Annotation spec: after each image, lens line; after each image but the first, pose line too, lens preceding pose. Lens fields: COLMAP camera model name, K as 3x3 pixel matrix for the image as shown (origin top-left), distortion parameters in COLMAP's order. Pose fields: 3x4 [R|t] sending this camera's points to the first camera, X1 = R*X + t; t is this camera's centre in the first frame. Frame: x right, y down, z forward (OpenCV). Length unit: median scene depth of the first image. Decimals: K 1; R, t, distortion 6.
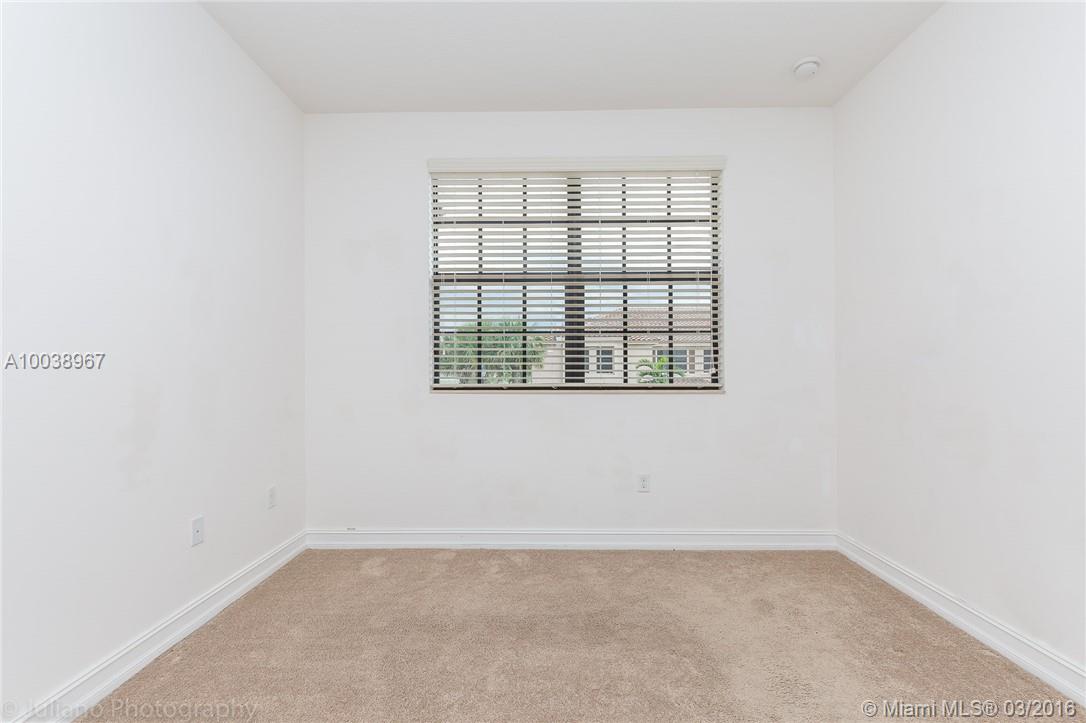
lens RADIAL K [[497.4, 0, 545.8], [0, 497.4, 365.4], [0, 0, 1]] dist [0.002156, -0.000534]
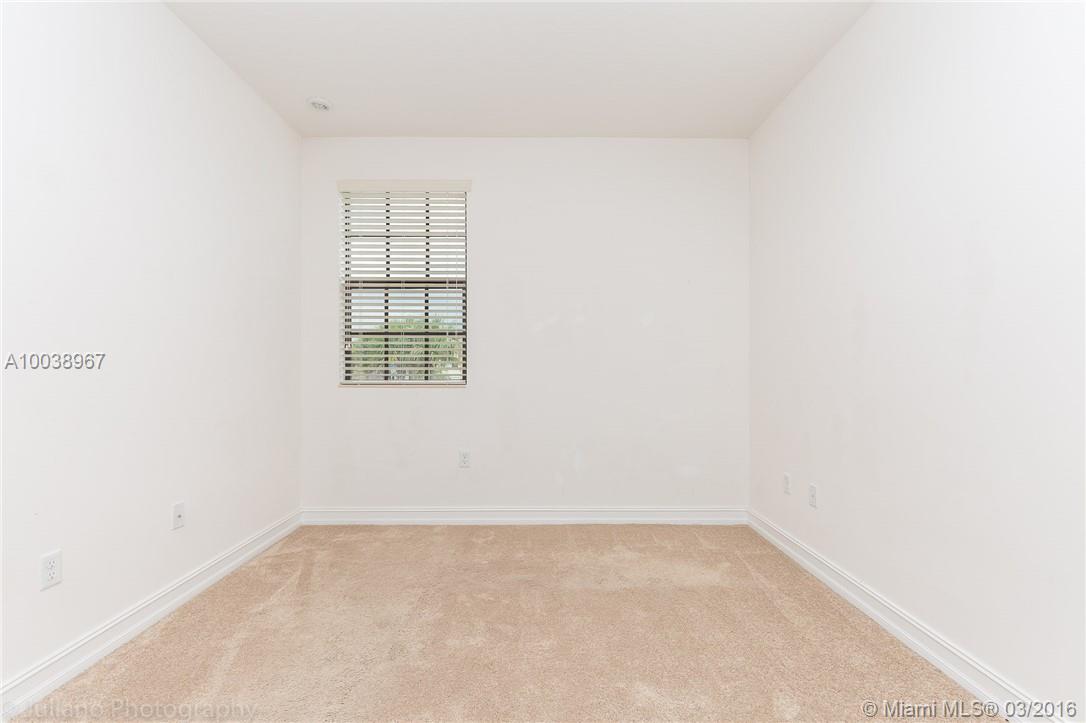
lens RADIAL K [[439.6, 0, 540.6], [0, 439.6, 363.7], [0, 0, 1]] dist [0.009095, -0.000066]
pose [[0.999536, -0.000796, 0.030444, 0.184712], [0.000807, 1.000000, -0.000328, 0.000173], [-0.030444, 0.000352, 0.999536, -0.005229]]
